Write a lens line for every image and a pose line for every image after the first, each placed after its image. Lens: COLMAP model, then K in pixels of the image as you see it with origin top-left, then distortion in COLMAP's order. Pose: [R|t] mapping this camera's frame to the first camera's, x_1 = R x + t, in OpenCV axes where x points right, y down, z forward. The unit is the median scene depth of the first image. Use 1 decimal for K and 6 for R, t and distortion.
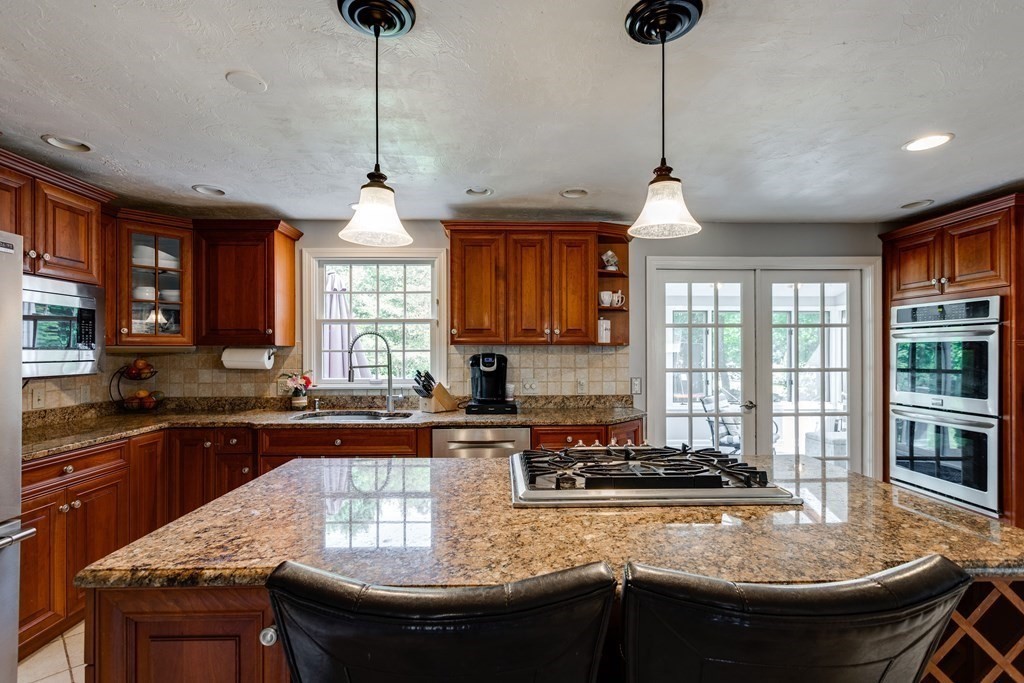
lens RADIAL K [[486.0, 0, 512.0], [0, 486.0, 341.5], [0, 0, 1]] dist [0.001209, 0.000378]
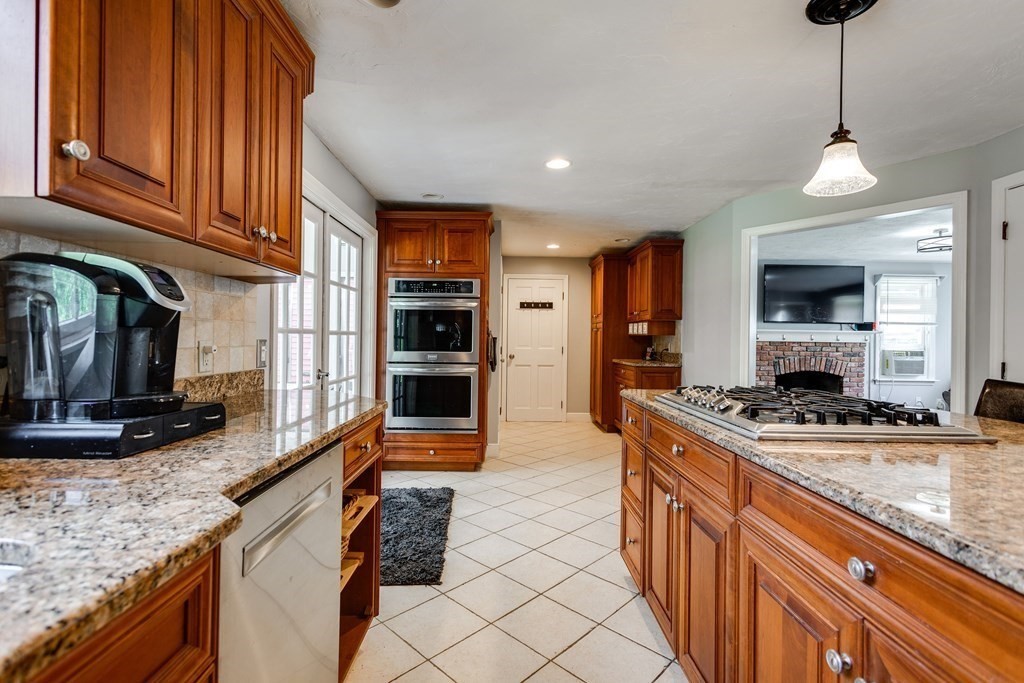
lens RADIAL K [[486.0, 0, 512.0], [0, 486.0, 341.5], [0, 0, 1]] dist [0.001209, 0.000378]
pose [[0.008366, -0.000165, 0.999965, -0.373311], [-0.030446, 0.999536, 0.000420, 0.073847], [-0.999501, -0.030449, 0.008357, 0.762085]]
